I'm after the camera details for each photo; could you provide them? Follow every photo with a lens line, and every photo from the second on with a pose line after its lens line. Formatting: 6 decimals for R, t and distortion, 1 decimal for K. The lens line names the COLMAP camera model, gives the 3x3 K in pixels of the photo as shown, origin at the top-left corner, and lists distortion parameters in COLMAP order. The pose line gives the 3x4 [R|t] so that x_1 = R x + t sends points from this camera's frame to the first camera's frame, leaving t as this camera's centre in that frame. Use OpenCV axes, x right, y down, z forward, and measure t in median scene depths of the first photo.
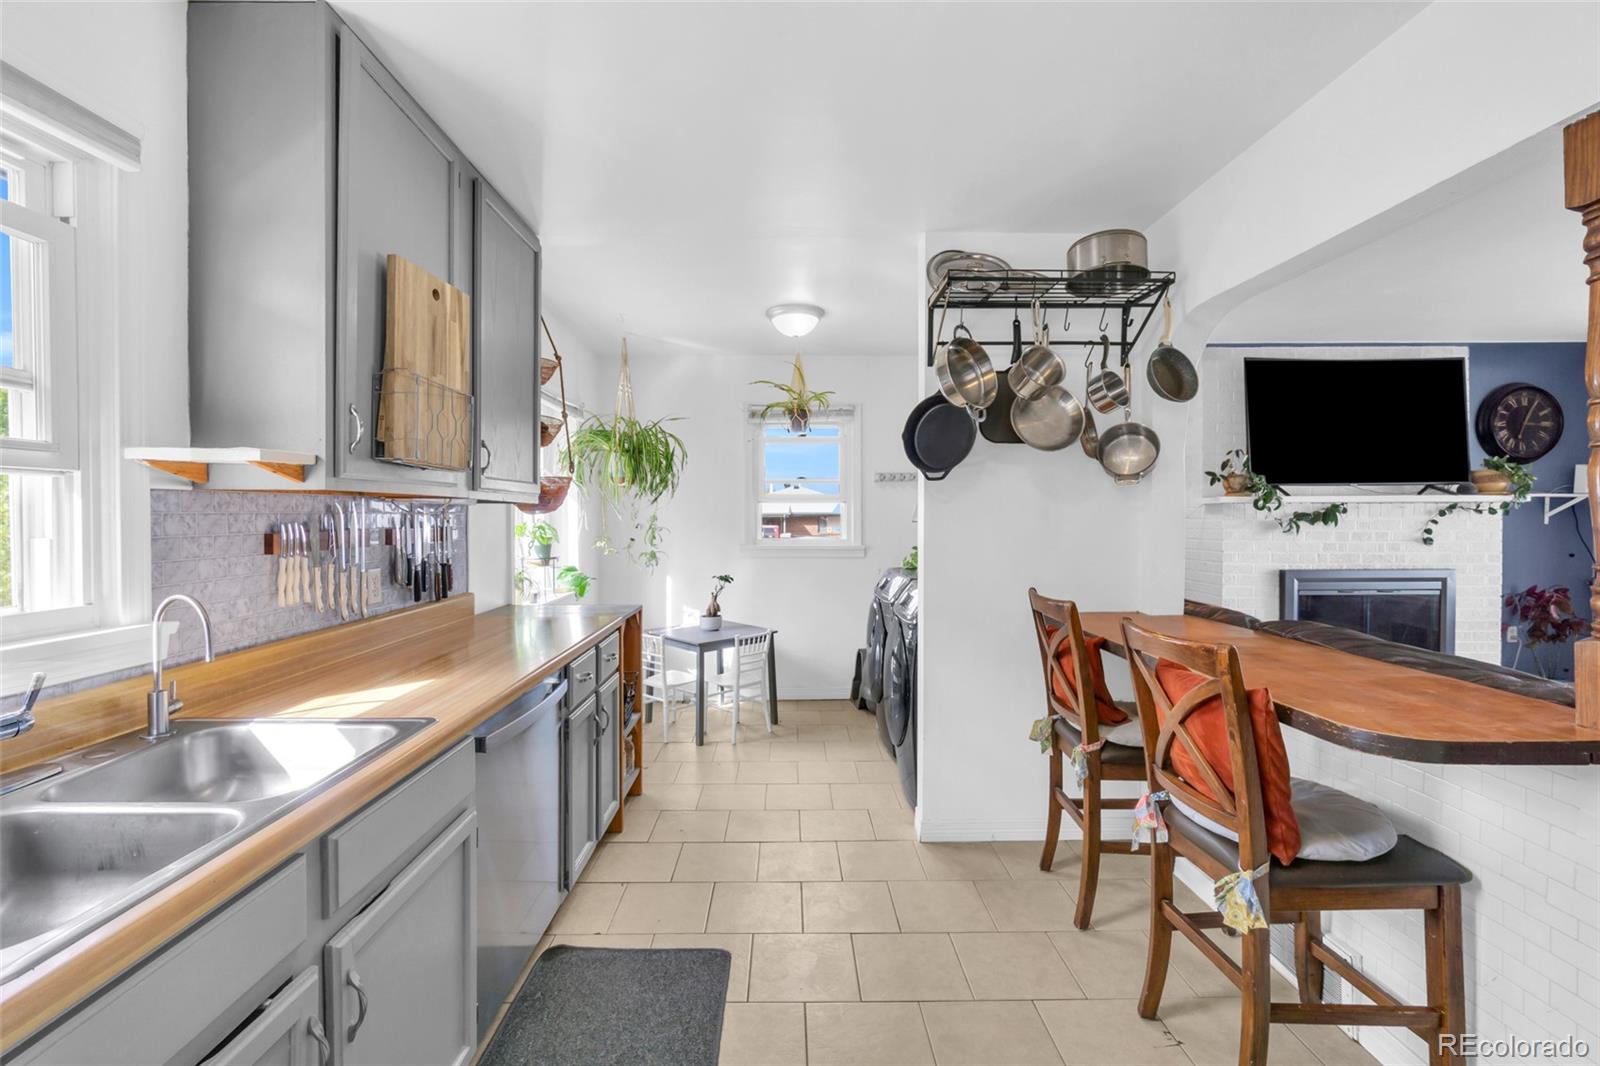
lens RADIAL K [[695.6, 0, 790.8], [0, 695.6, 522.7], [0, 0, 1]] dist [-0.008277, 0.002892]
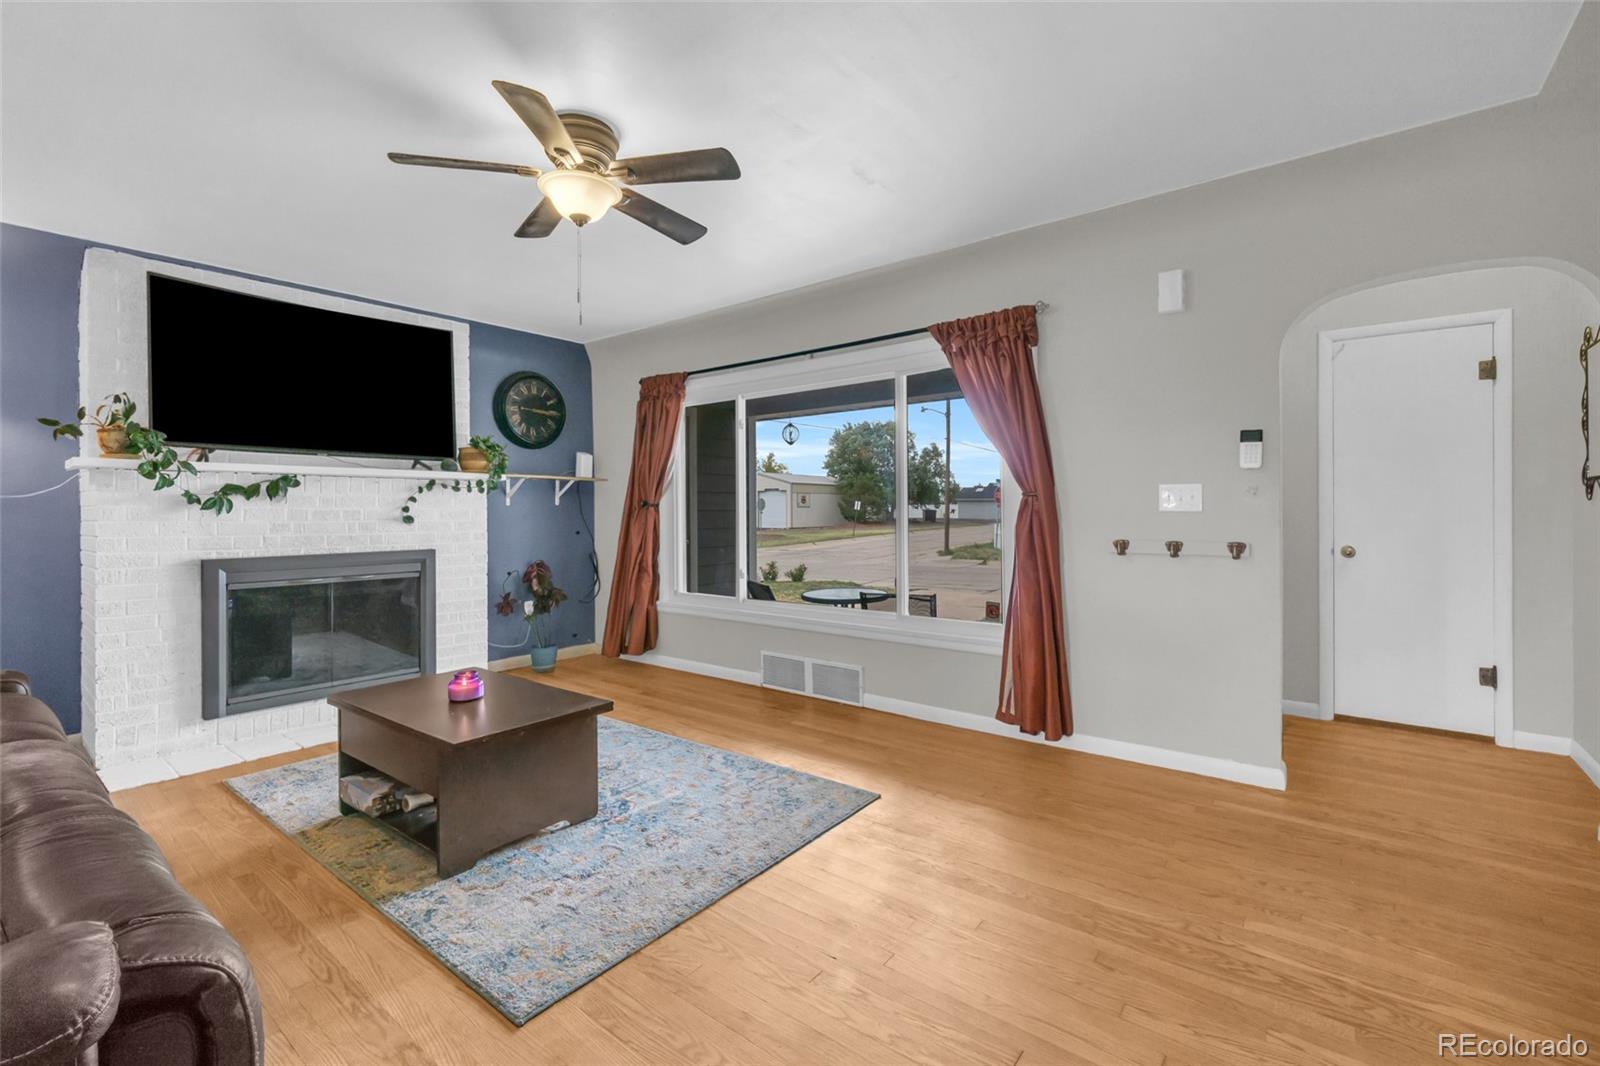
lens RADIAL K [[695.6, 0, 791.7], [0, 695.6, 514.9], [0, 0, 1]] dist [-0.008277, 0.002892]
pose [[0.633029, -0.002688, 0.774123, 0.540393], [0.009028, 0.999952, -0.003910, 0.029011], [-0.774075, 0.009464, 0.633023, 0.013976]]
